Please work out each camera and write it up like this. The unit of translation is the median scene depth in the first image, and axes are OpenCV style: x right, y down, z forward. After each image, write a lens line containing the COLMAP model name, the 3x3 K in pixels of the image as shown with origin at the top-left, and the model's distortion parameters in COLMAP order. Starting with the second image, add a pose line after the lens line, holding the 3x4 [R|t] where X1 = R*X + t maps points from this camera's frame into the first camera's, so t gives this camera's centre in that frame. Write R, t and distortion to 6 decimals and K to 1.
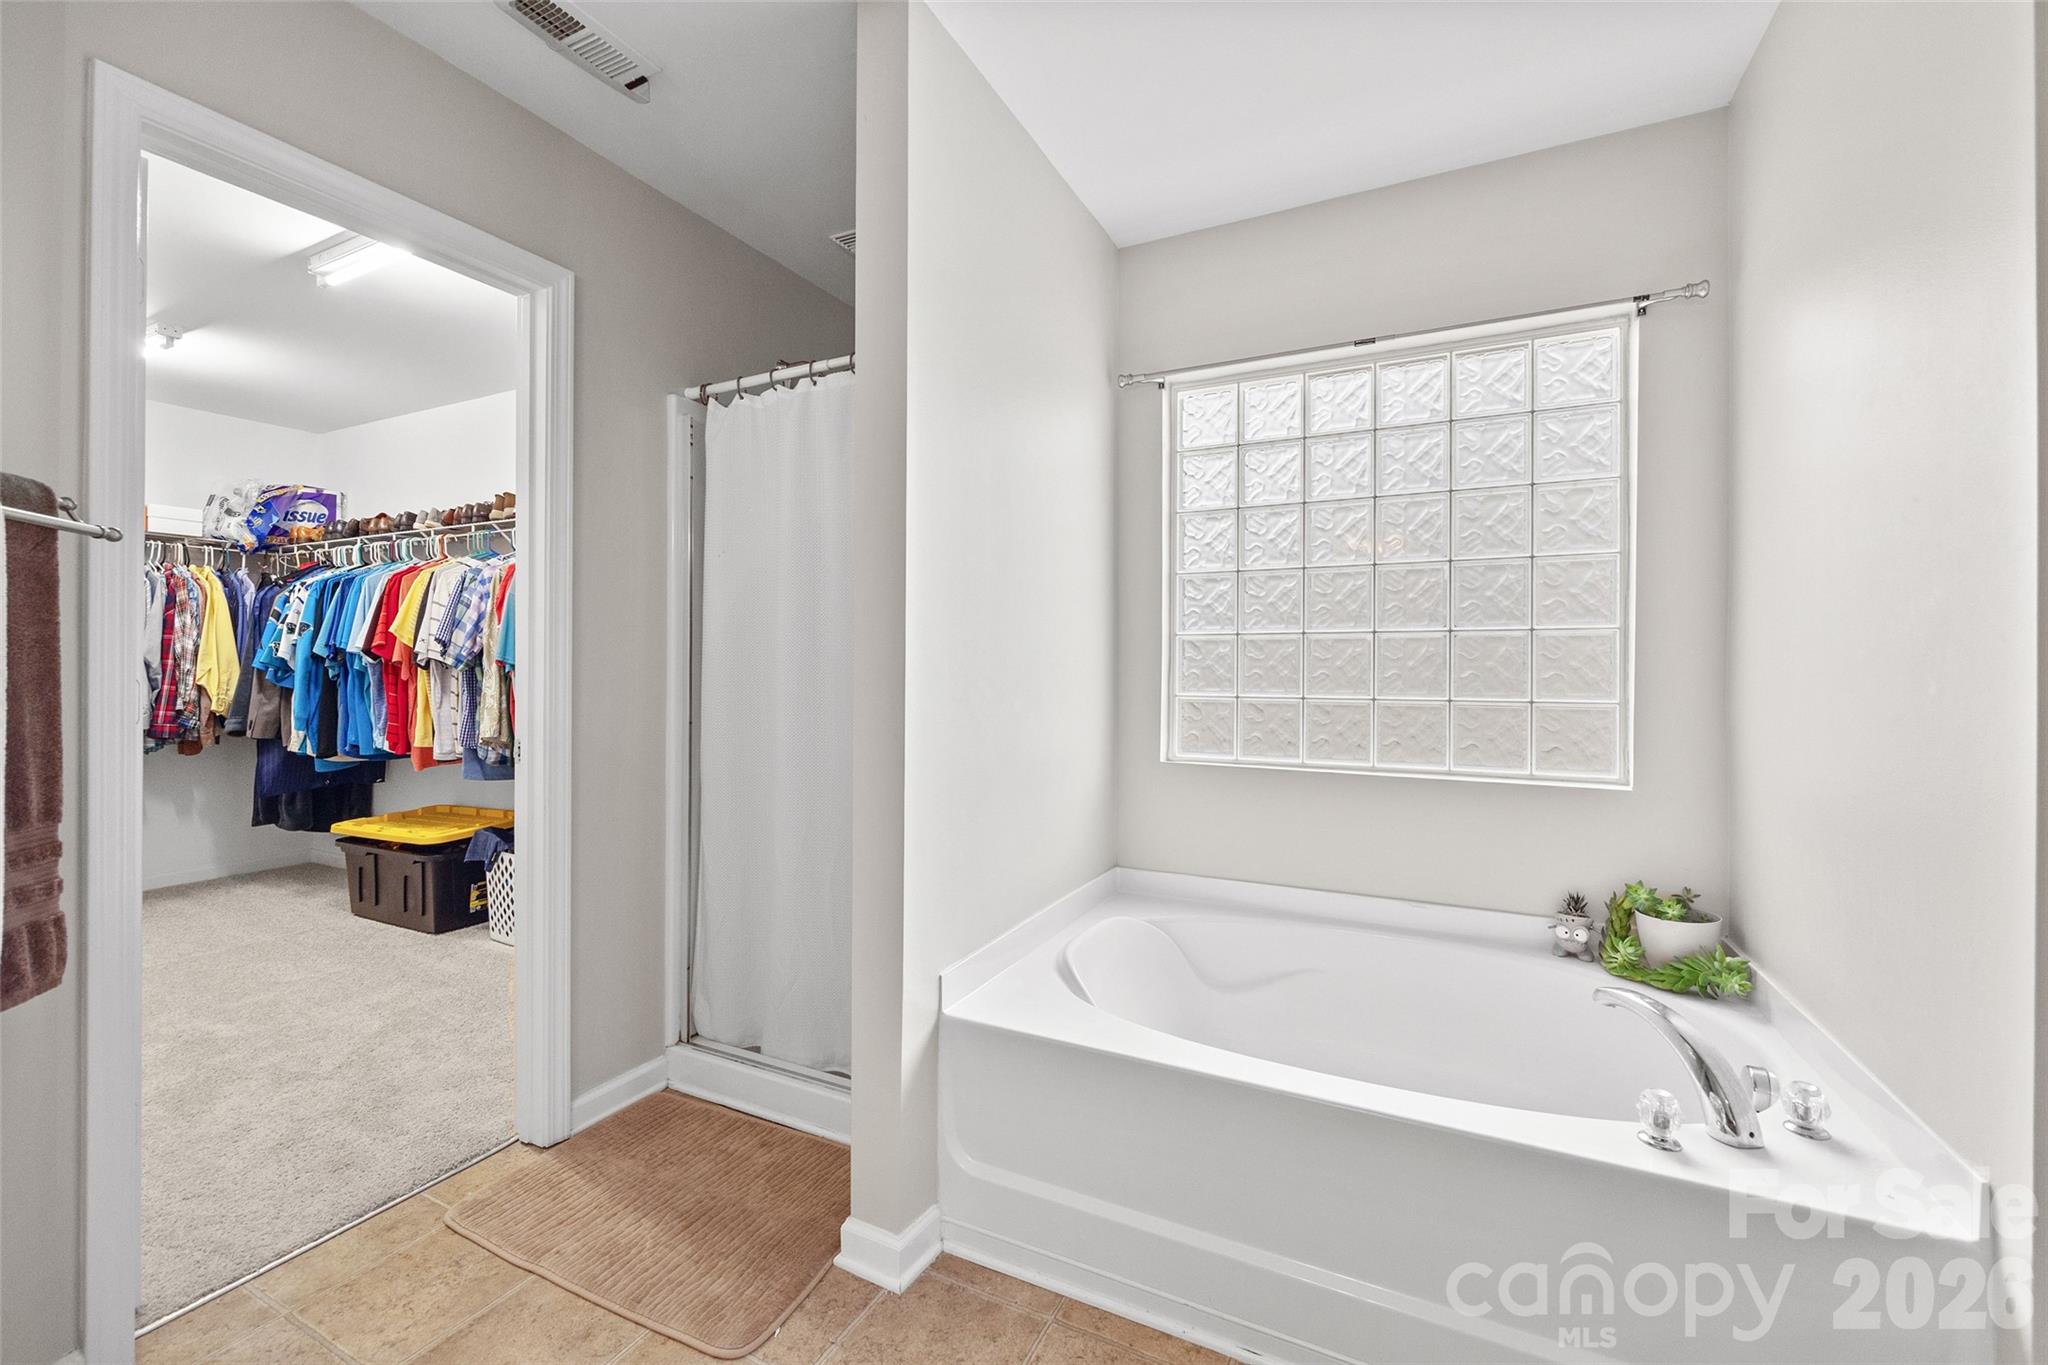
lens RADIAL K [[823.9, 0, 1016.0], [0, 823.9, 663.2], [0, 0, 1]] dist [-0.003842, -0.000302]
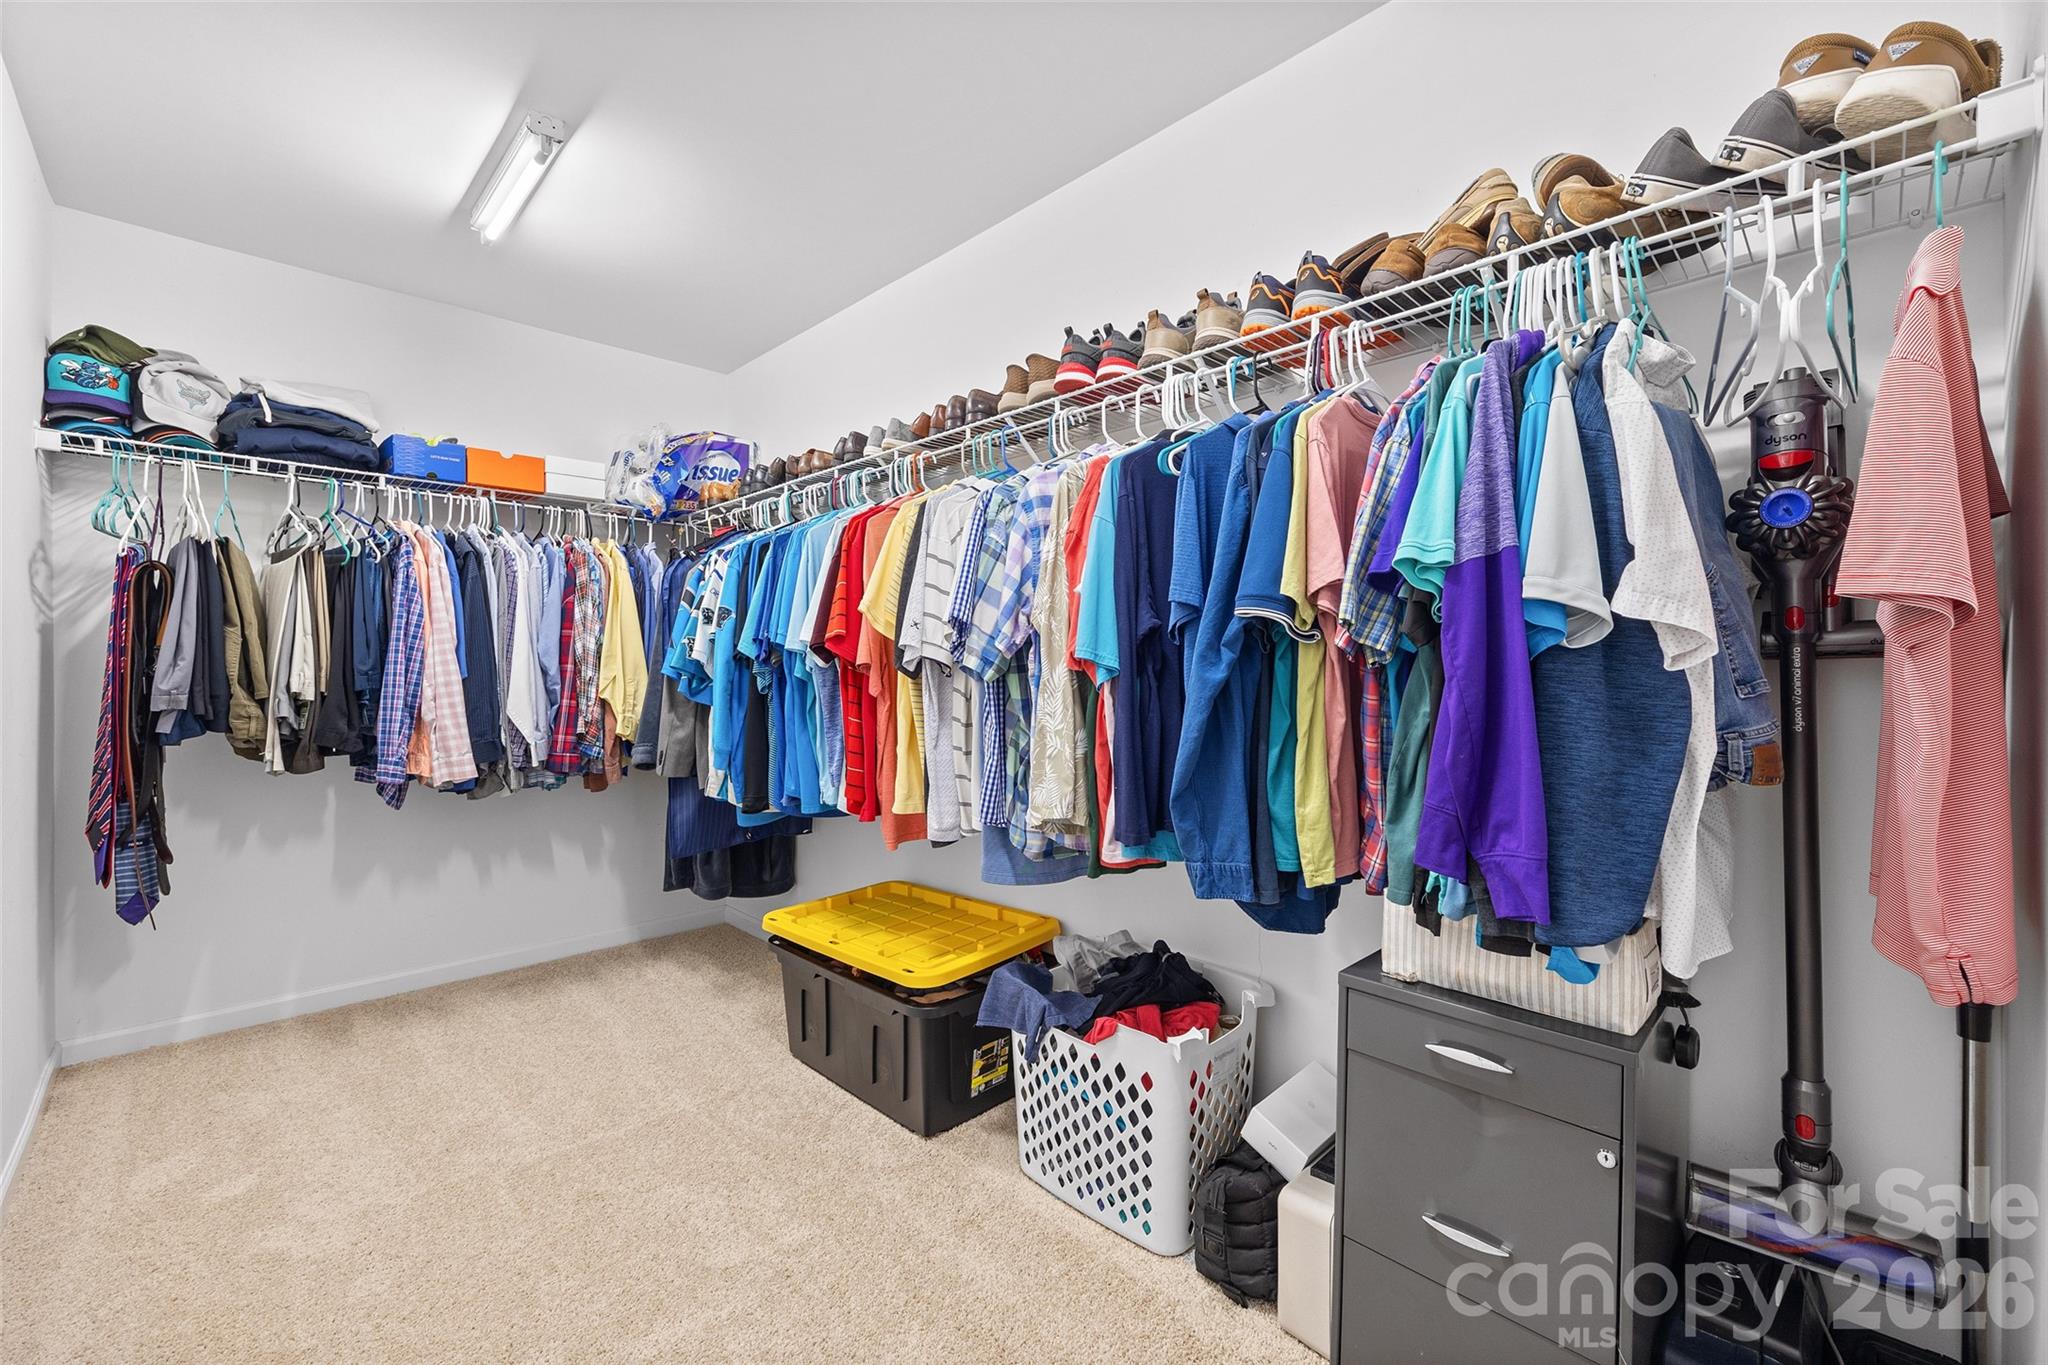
lens RADIAL K [[823.9, 0, 1035.2], [0, 823.9, 680.7], [0, 0, 1]] dist [-0.003842, -0.000302]
pose [[0.948885, 0.000329, -0.315621, -0.412938], [0.004709, 0.999873, 0.015202, 0.001378], [0.315586, -0.015911, 0.948764, 0.441251]]
